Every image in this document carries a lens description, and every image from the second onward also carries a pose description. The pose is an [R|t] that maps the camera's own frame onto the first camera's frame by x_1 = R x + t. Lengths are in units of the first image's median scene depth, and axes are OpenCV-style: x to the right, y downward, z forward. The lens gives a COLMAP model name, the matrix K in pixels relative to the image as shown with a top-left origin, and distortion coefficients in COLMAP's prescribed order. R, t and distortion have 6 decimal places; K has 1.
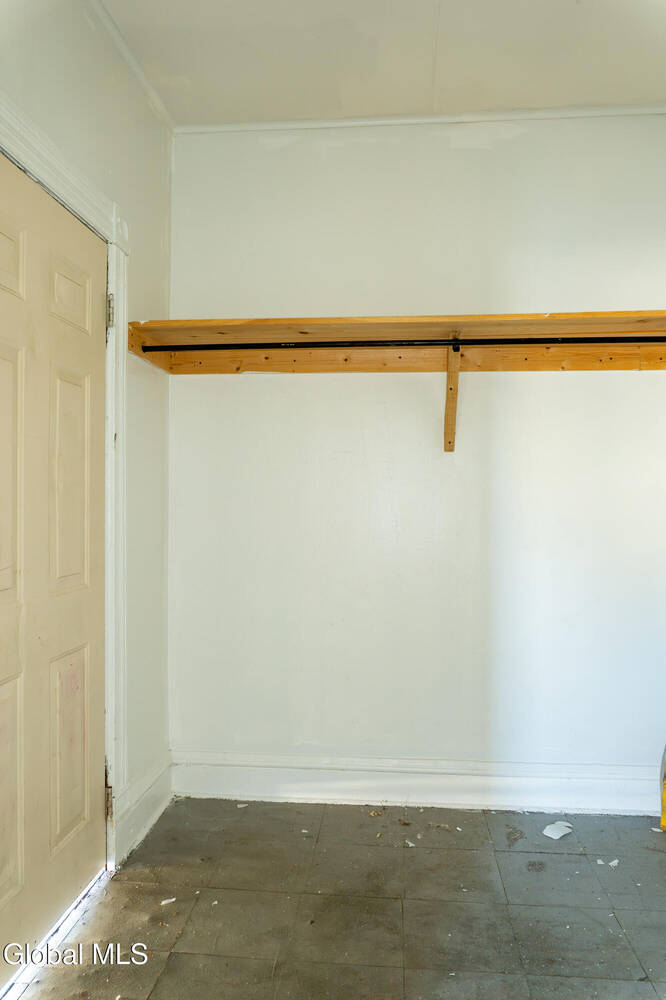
lens RADIAL K [[679.7, 0, 333.5], [0, 679.7, 502.3], [0, 0, 1]] dist [-0.006960, -0.006923]
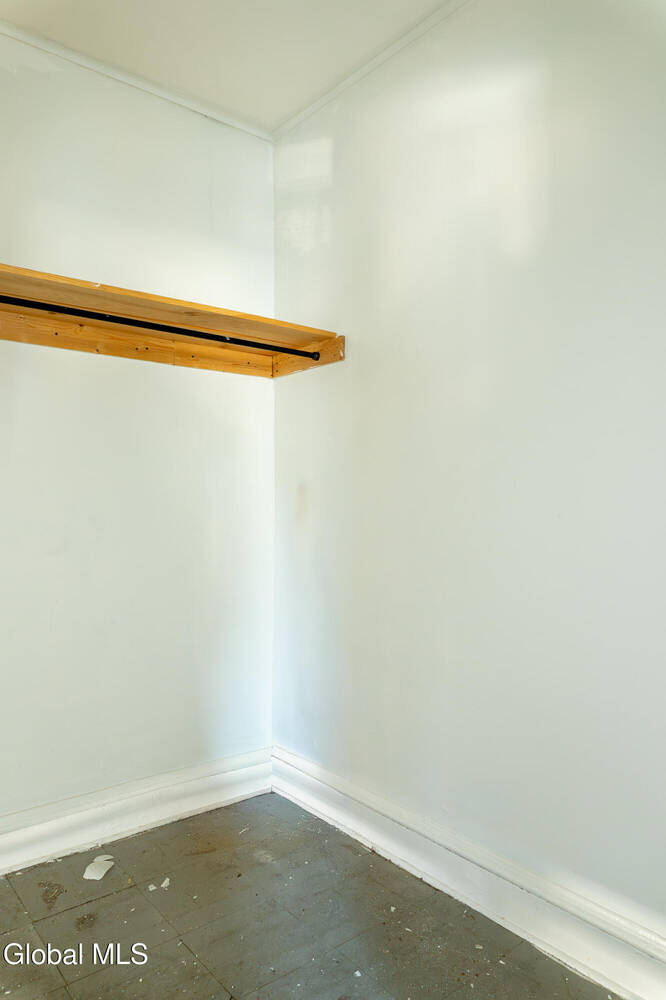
lens RADIAL K [[679.7, 0, 333.2], [0, 679.7, 498.6], [0, 0, 1]] dist [-0.006960, -0.006923]
pose [[0.717616, 0.004814, 0.696422, -0.070268], [-0.003406, 0.999988, -0.003402, 0.000911], [-0.696431, 0.000069, 0.717624, 0.148921]]
